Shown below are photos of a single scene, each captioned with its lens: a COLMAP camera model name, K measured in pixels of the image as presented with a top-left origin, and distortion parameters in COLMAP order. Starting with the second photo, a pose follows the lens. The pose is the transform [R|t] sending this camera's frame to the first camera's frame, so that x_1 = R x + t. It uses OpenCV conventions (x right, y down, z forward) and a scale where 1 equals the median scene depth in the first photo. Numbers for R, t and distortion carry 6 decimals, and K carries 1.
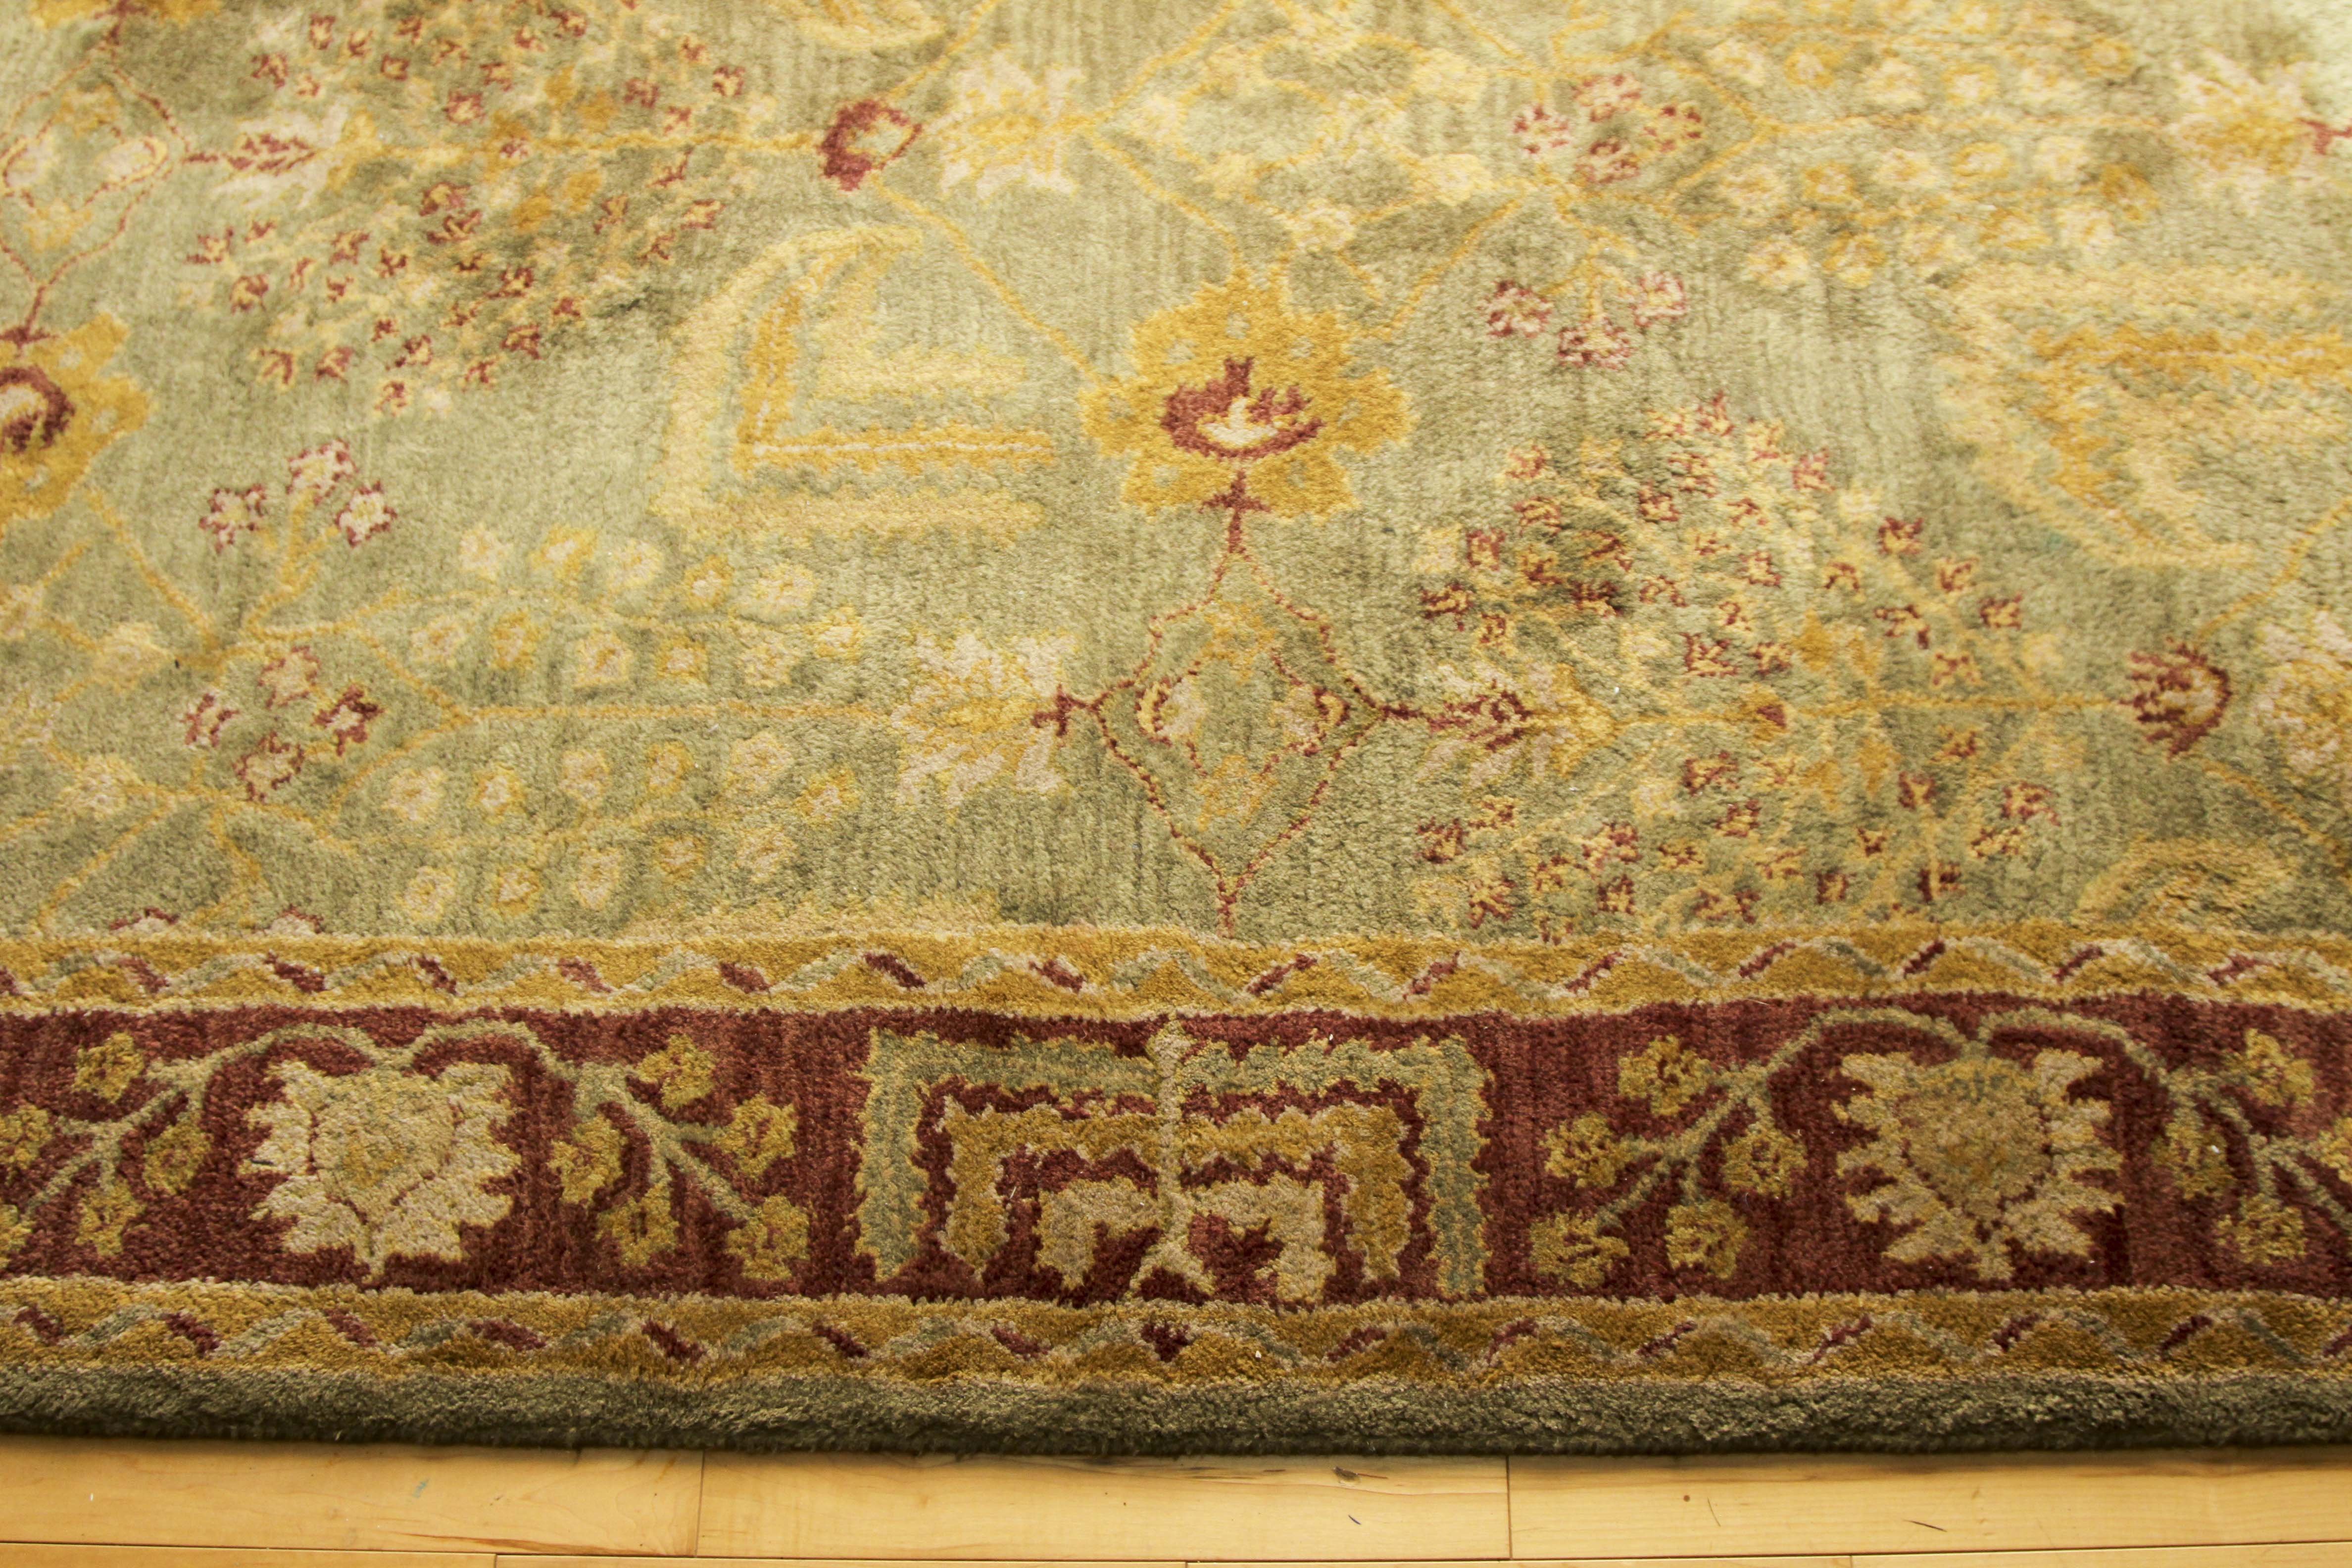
lens RADIAL K [[2585.4, 0, 1179.0], [0, 2585.4, 794.4], [0, 0, 1]] dist [-0.119386, 0.000000]
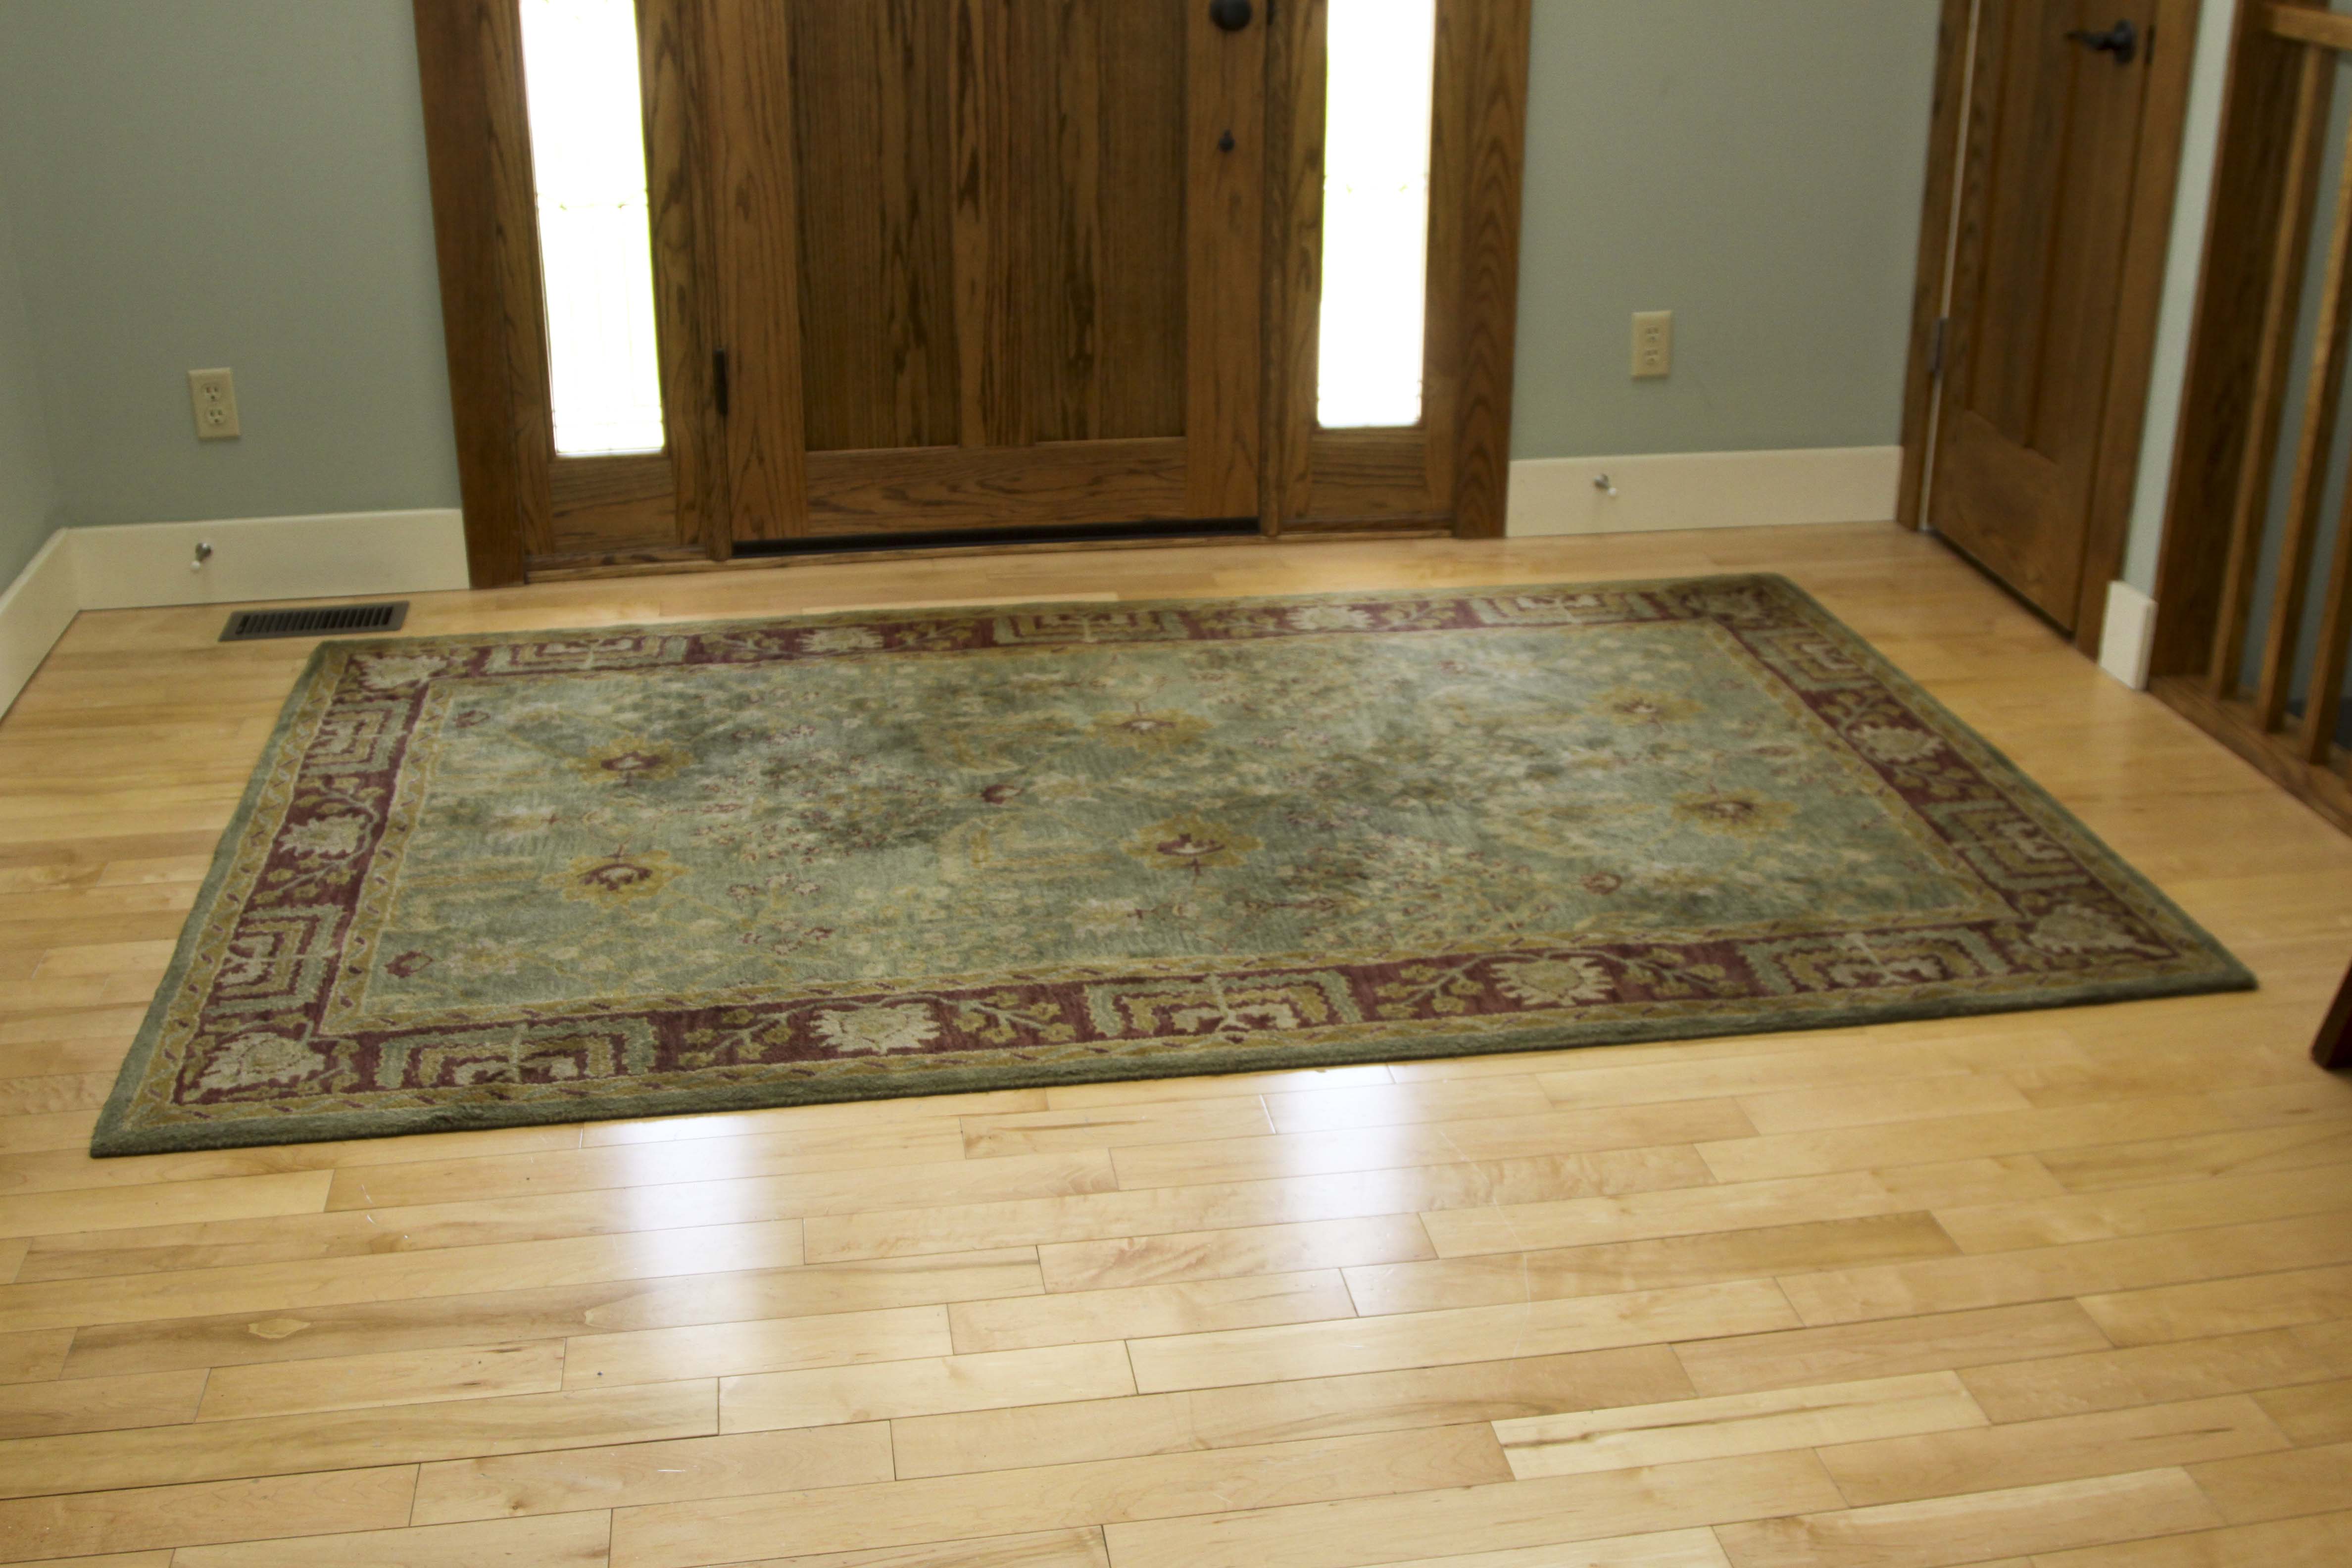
lens RADIAL K [[2585.4, 0, 1198.8], [0, 2585.4, 805.2], [0, 0, 1]] dist [-0.119386, 0.000000]
pose [[0.983051, -0.019902, 0.182249, -0.405163], [0.132747, 0.762914, -0.632725, 1.342061], [-0.126448, 0.646194, 0.752625, -0.799207]]
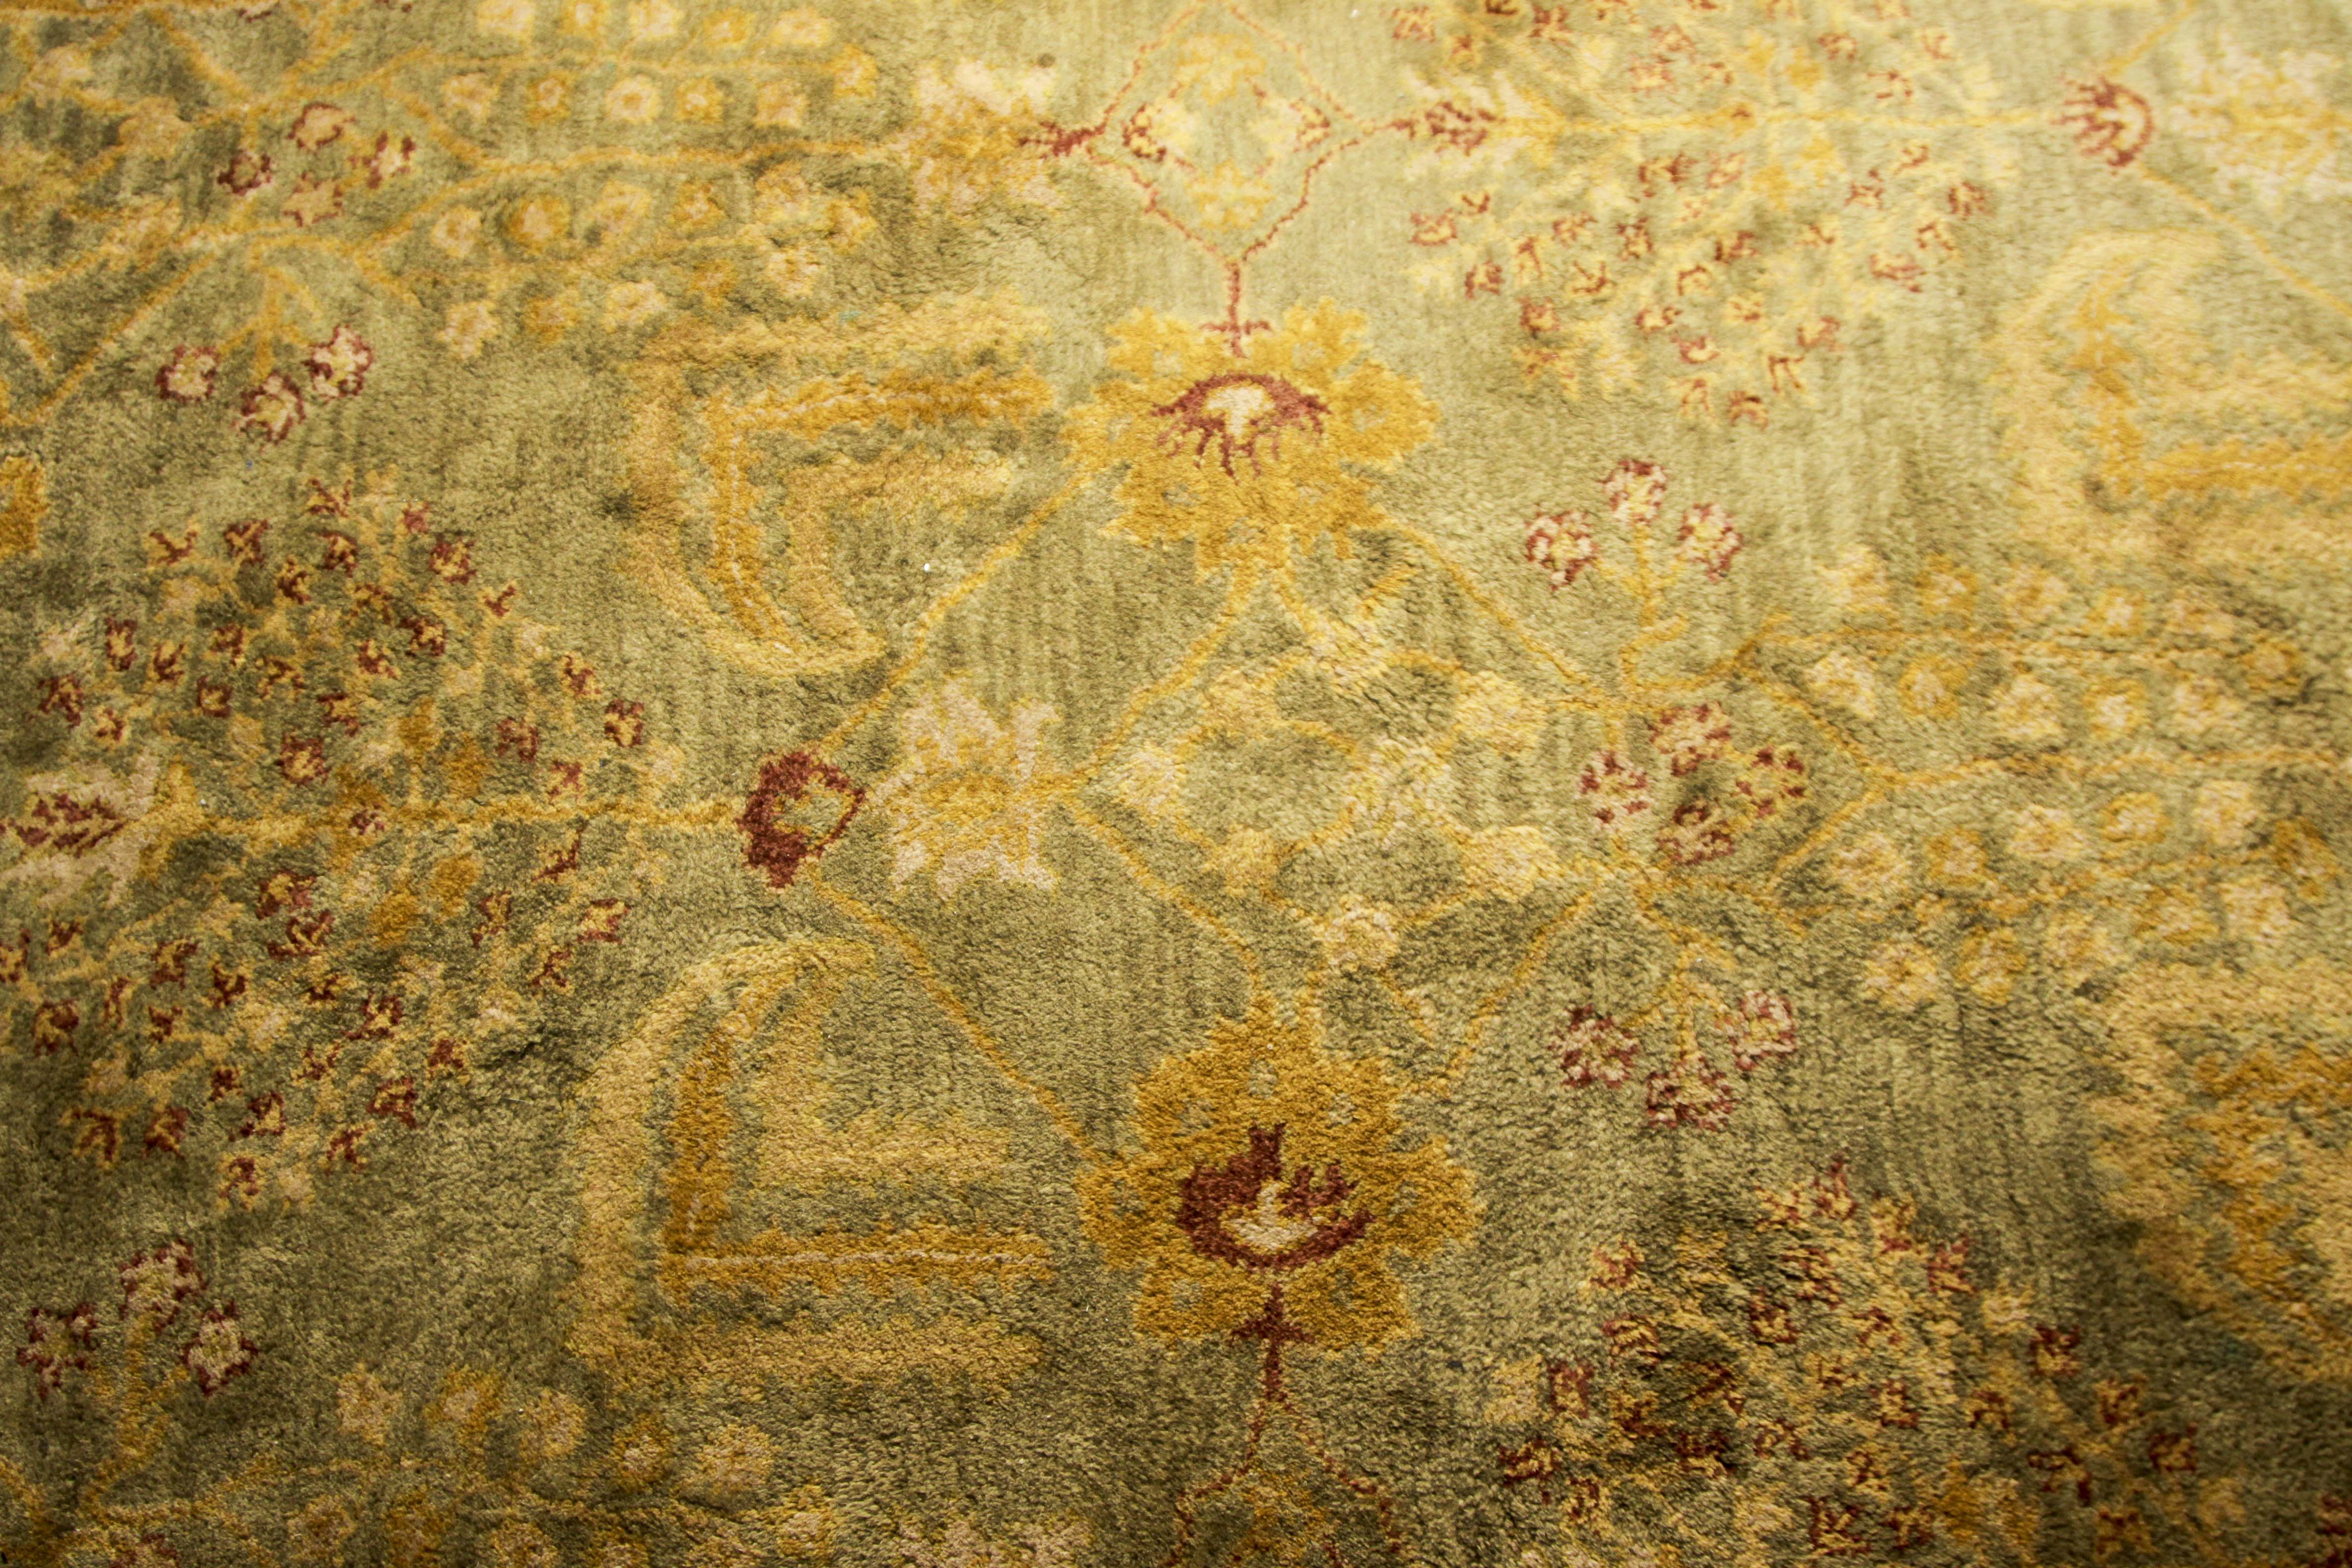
lens RADIAL K [[2585.4, 0, 1181.7], [0, 2585.4, 771.6], [0, 0, 1]] dist [-0.119386, 0.000000]
pose [[0.998446, -0.028775, 0.047724, -0.042502], [0.025448, 0.997299, 0.068902, -0.358211], [-0.049577, -0.067581, 0.996481, 0.188100]]
